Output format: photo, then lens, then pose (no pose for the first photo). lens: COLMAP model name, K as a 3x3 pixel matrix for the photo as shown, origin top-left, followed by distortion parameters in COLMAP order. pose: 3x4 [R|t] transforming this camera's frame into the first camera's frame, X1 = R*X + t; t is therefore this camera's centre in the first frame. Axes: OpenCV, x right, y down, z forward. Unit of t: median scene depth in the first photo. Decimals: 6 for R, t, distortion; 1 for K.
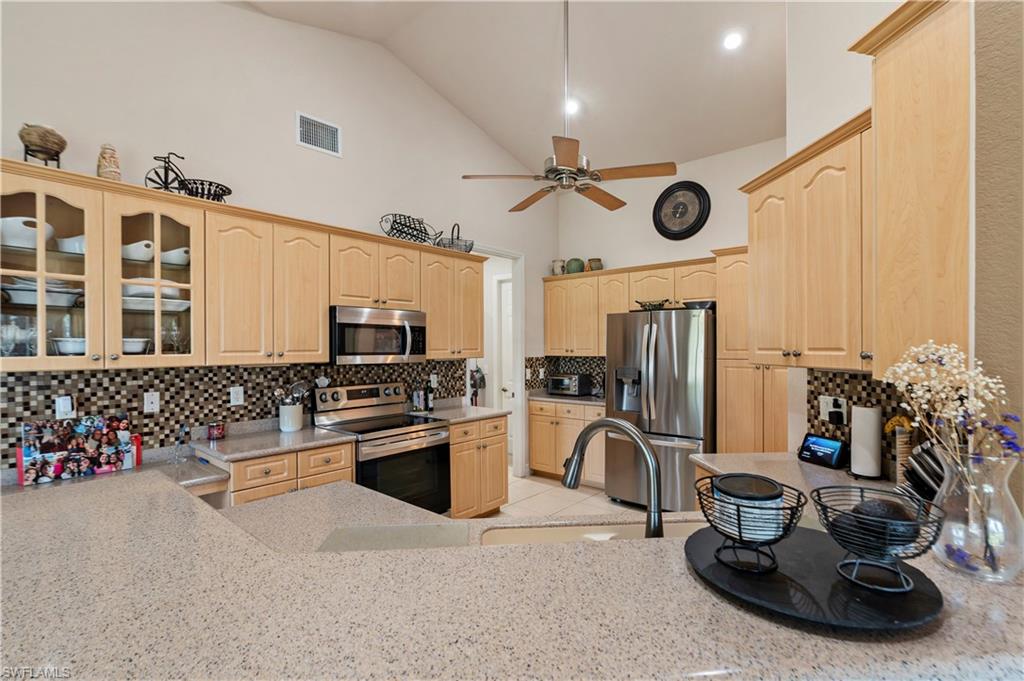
lens RADIAL K [[467.9, 0, 519.8], [0, 467.9, 349.8], [0, 0, 1]] dist [-0.007800, 0.001869]
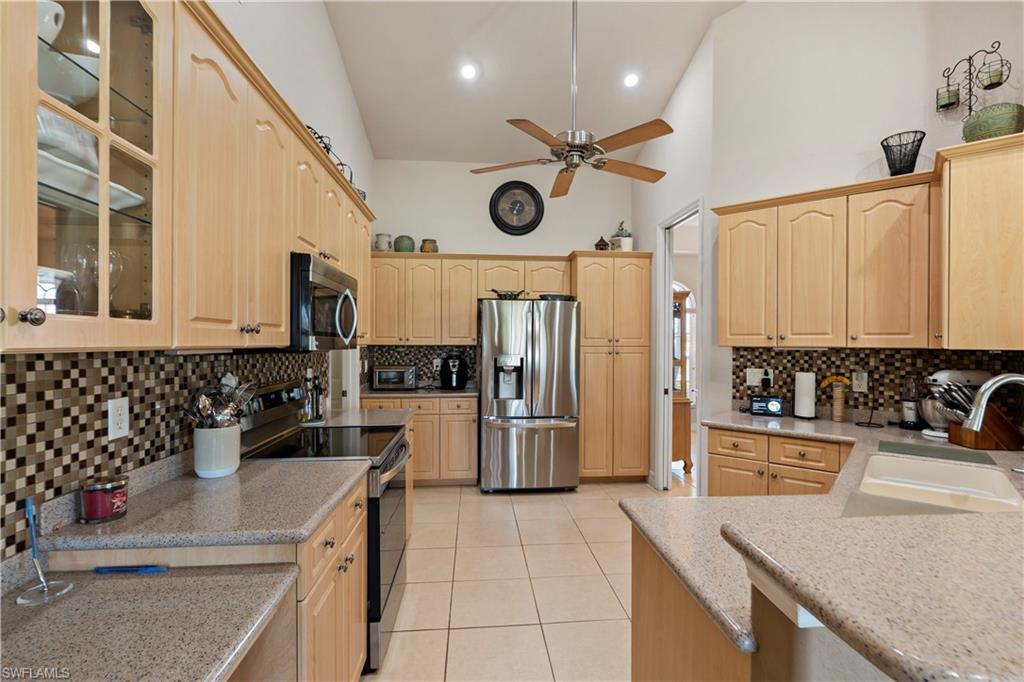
lens RADIAL K [[467.9, 0, 518.1], [0, 467.9, 348.7], [0, 0, 1]] dist [-0.007800, 0.001869]
pose [[0.696285, -0.000976, 0.717765, -0.668790], [-0.004044, 0.999978, 0.005284, 0.026571], [-0.717754, -0.006582, 0.696266, 0.403232]]
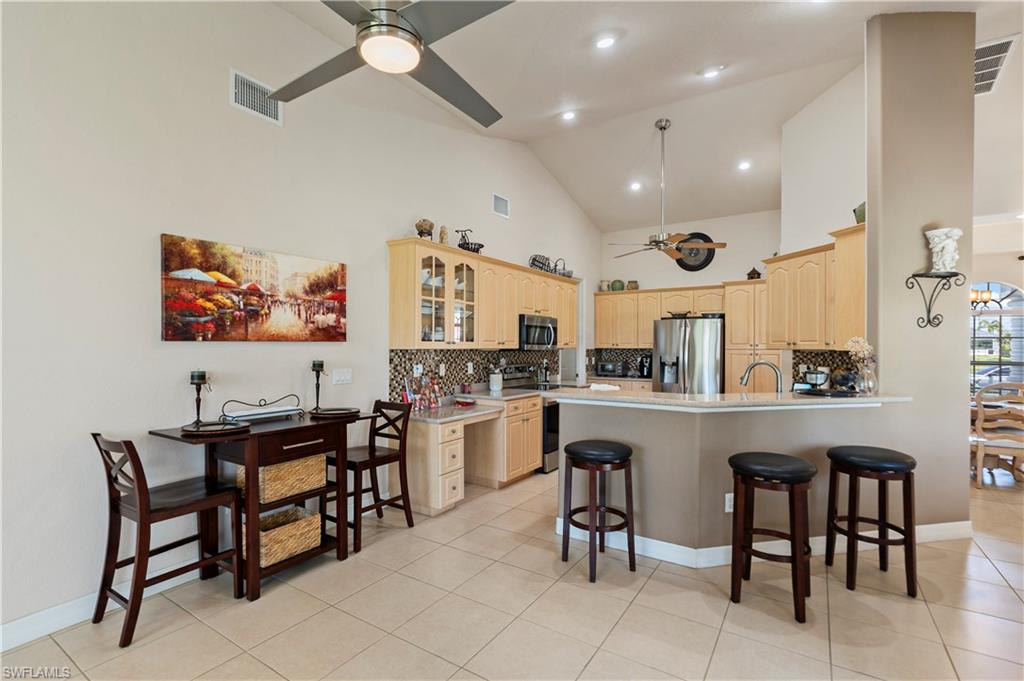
lens RADIAL K [[467.9, 0, 521.0], [0, 467.9, 349.6], [0, 0, 1]] dist [-0.007800, 0.001869]
pose [[0.990496, 0.006782, 0.137375, -0.664260], [-0.007046, 0.999974, 0.001433, 0.029946], [-0.137361, -0.002388, 0.990518, -0.672685]]
